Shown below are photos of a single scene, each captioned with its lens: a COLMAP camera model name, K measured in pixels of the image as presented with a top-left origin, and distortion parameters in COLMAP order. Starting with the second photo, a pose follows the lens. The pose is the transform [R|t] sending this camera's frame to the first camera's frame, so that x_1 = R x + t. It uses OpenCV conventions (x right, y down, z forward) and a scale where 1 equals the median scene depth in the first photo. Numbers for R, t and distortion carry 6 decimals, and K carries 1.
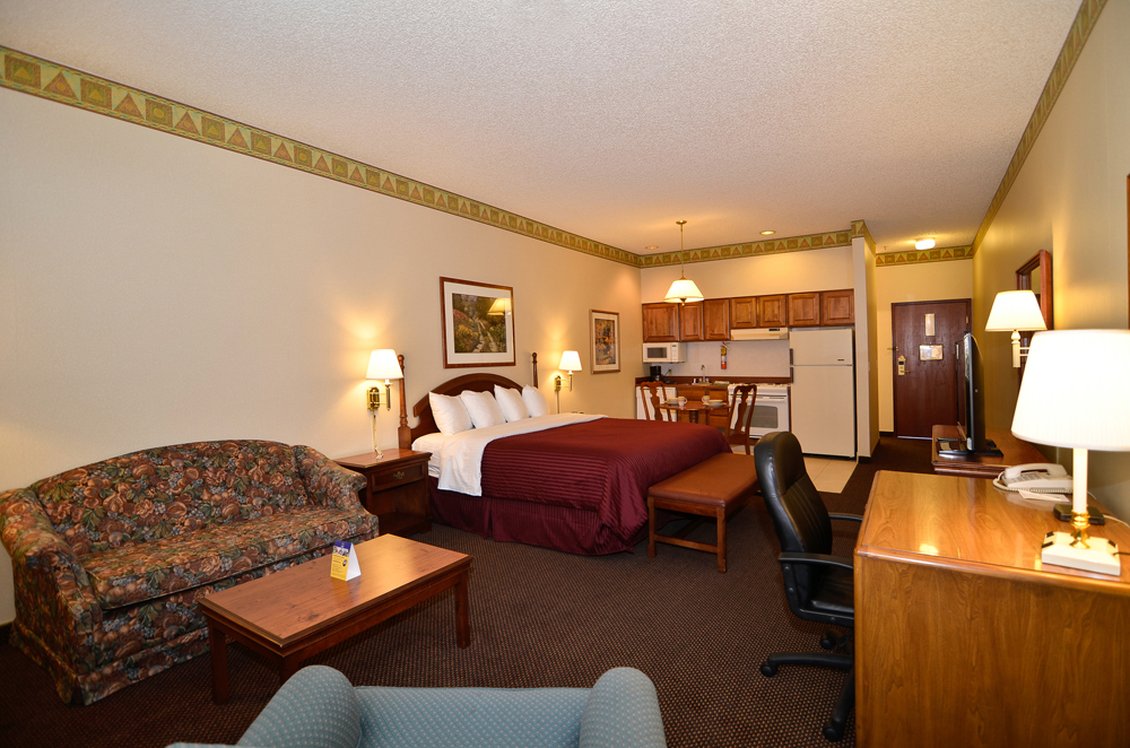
lens RADIAL K [[541.0, 0, 563.7], [0, 541.0, 348.4], [0, 0, 1]] dist [0.004560, 0.000486]
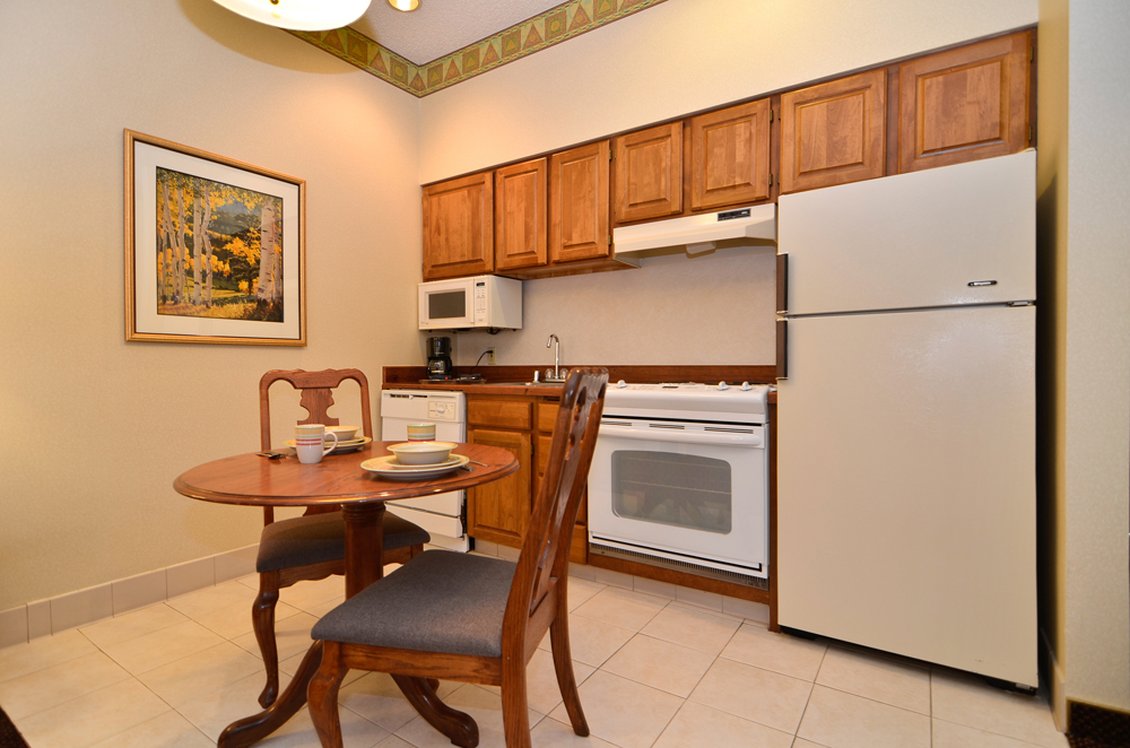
lens RADIAL K [[541.0, 0, 562.9], [0, 541.0, 370.3], [0, 0, 1]] dist [0.004560, 0.000486]
pose [[0.999721, 0.014014, -0.019009, 0.263732], [-0.013619, 0.999692, 0.020730, 0.046305], [0.019294, -0.020466, 0.999604, 0.604562]]
